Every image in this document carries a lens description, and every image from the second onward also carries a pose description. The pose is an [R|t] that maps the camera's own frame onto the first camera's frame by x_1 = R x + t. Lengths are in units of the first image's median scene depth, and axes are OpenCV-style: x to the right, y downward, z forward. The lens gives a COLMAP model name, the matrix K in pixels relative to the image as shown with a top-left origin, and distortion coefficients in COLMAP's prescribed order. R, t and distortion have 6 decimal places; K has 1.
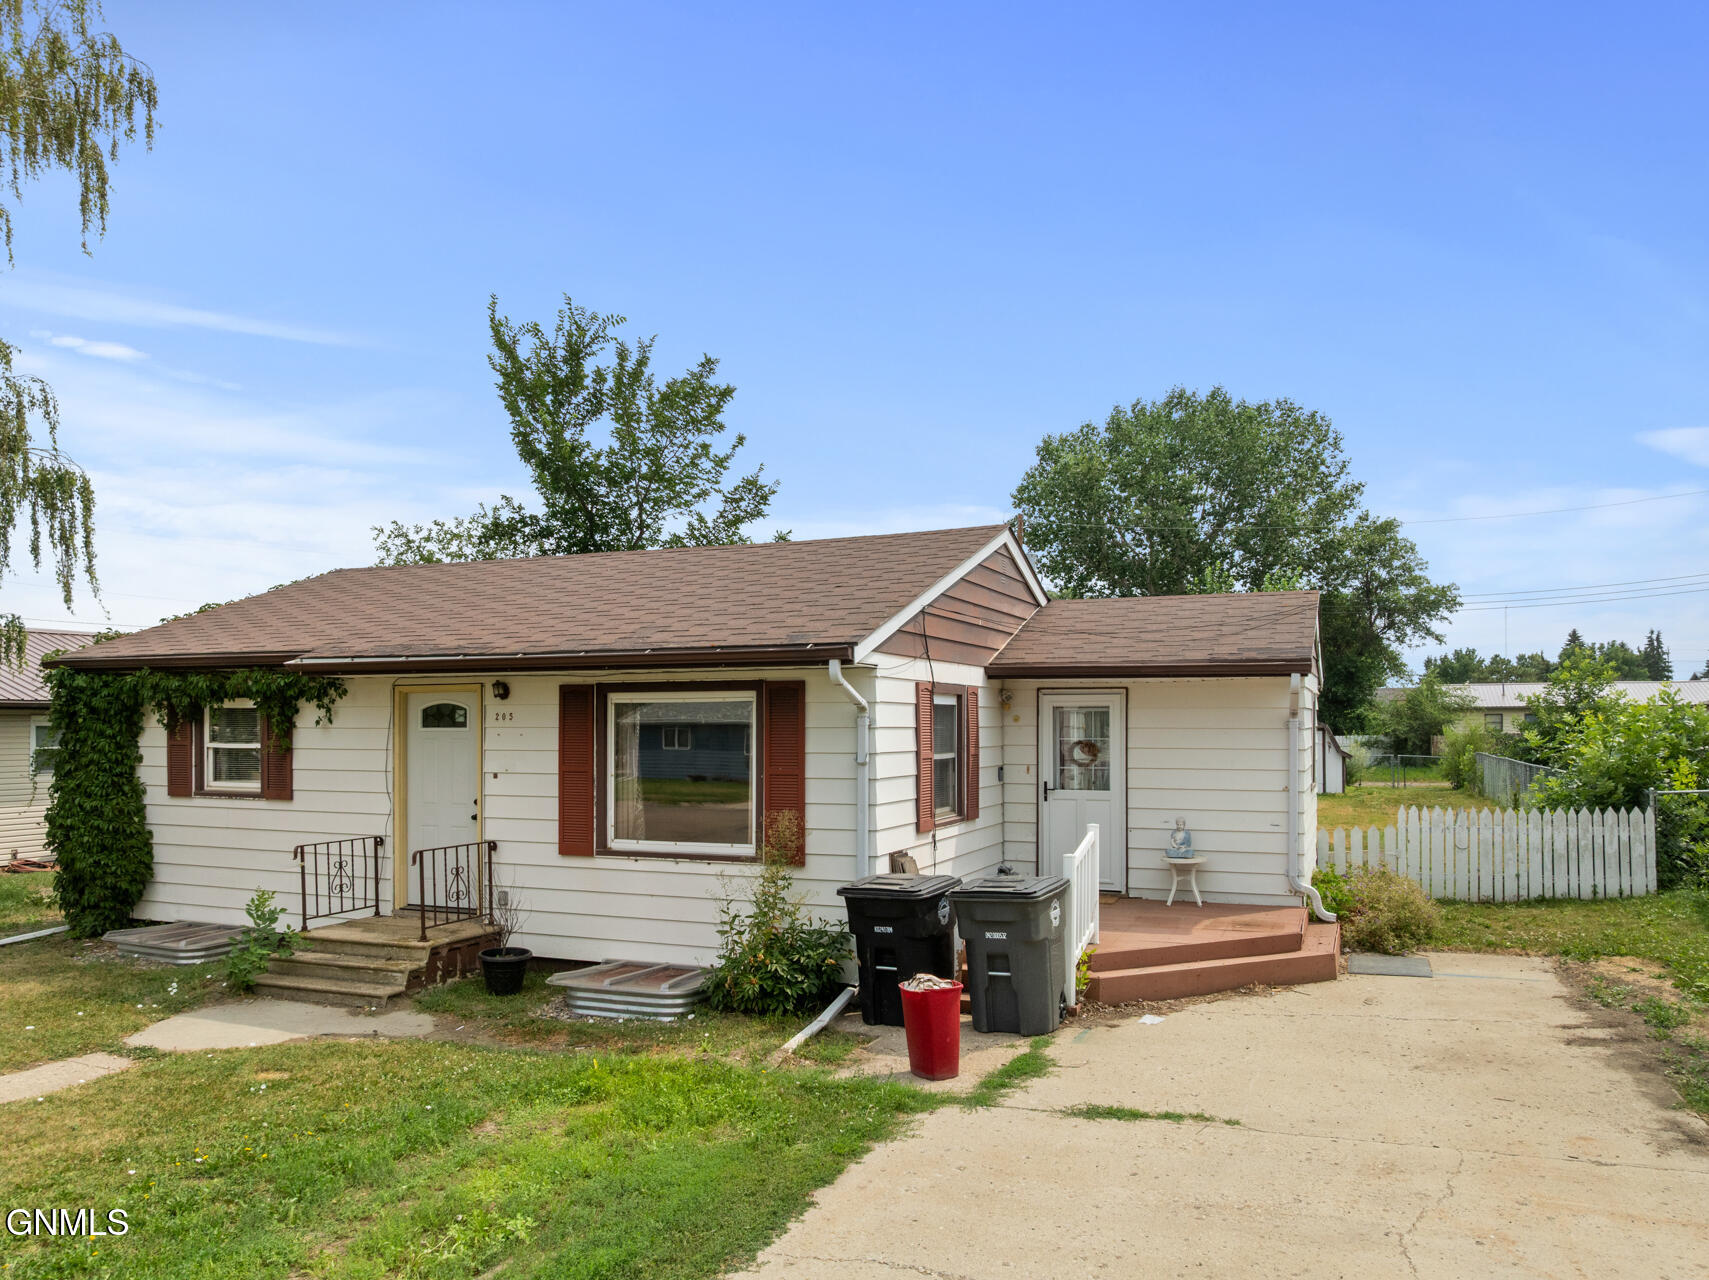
lens RADIAL K [[1222.8, 0, 856.7], [0, 1222.8, 713.8], [0, 0, 1]] dist [-0.034574, -0.001351]
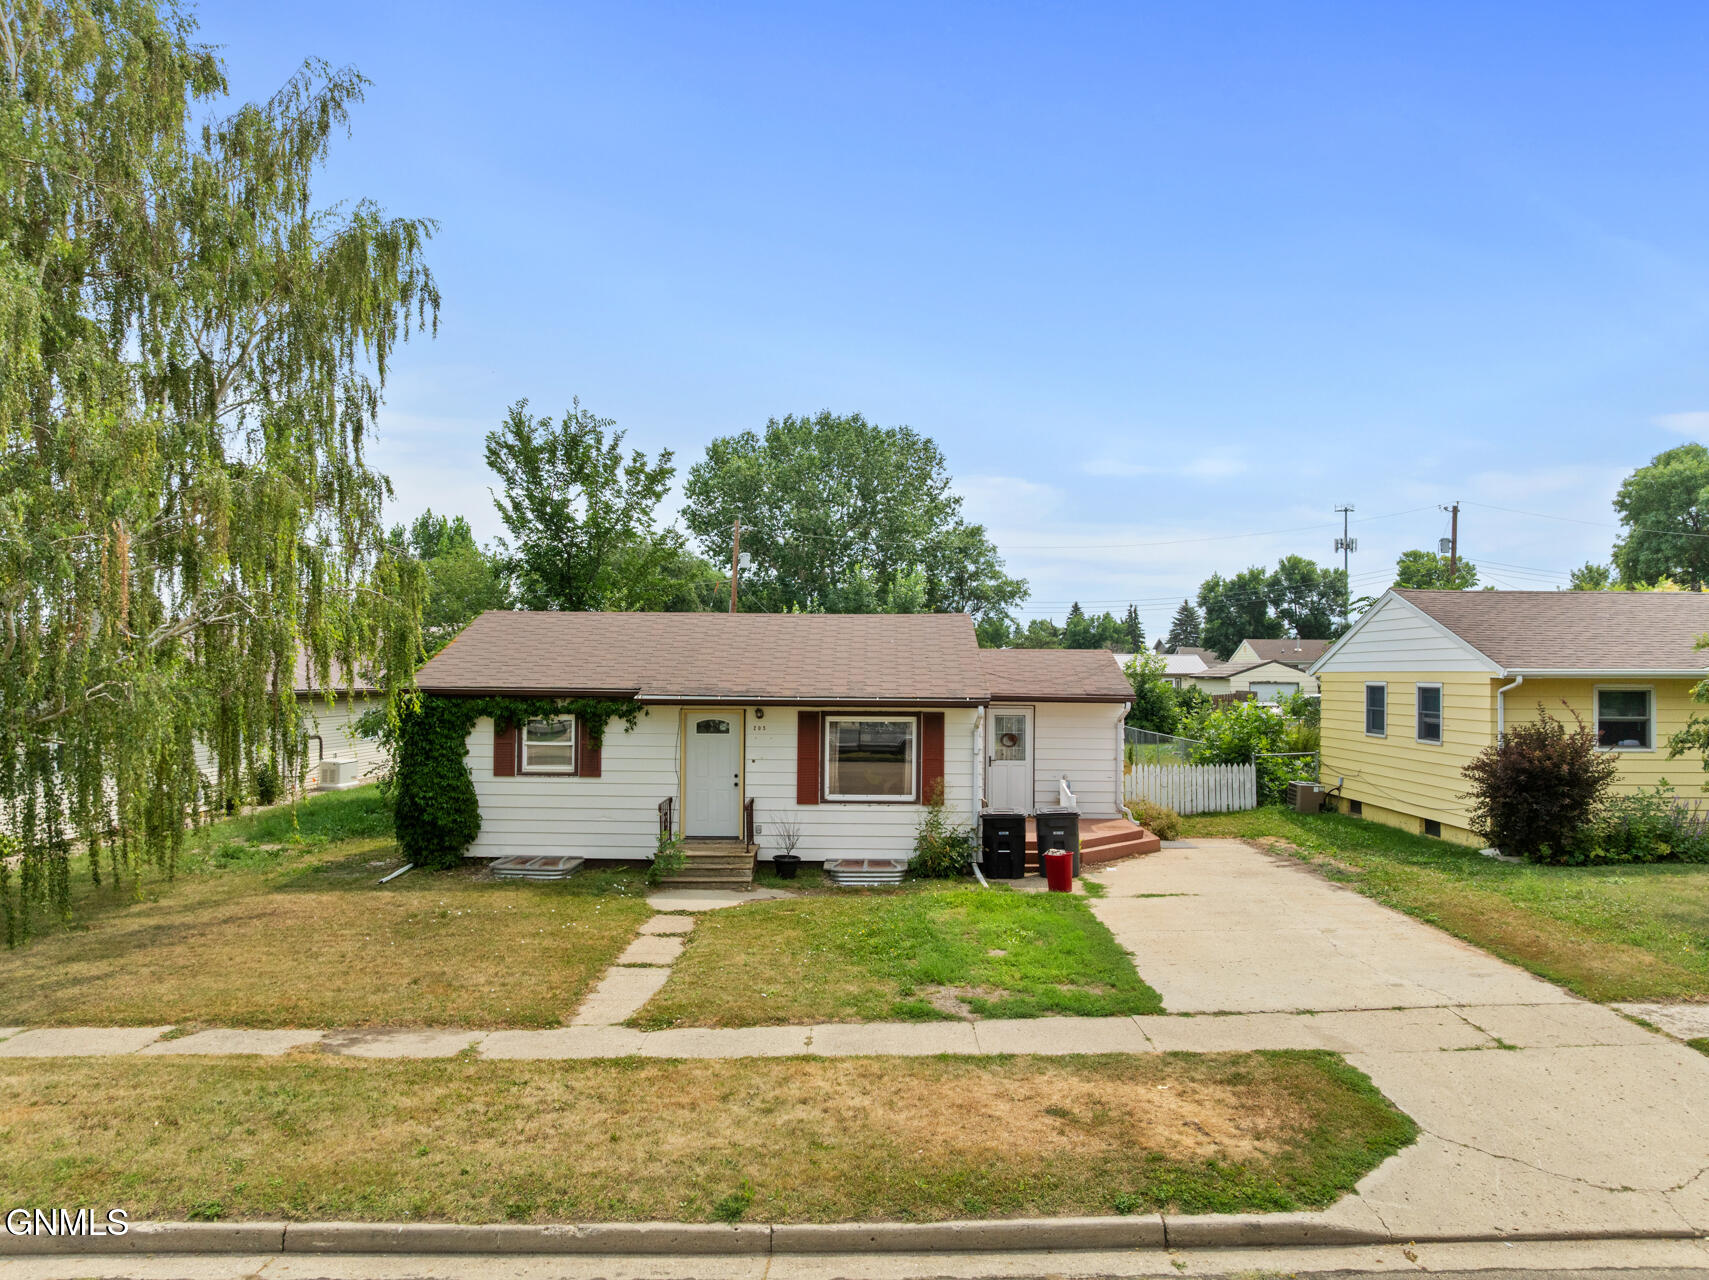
lens RADIAL K [[1195.5, 0, 854.5], [0, 1195.5, 640.0], [0, 0, 1]] dist [-0.025755, -0.002856]
pose [[0.931337, 0.018386, 0.363693, -0.712603], [-0.012659, 0.999756, -0.018125, -0.086547], [-0.363938, 0.012276, 0.931342, -0.615696]]
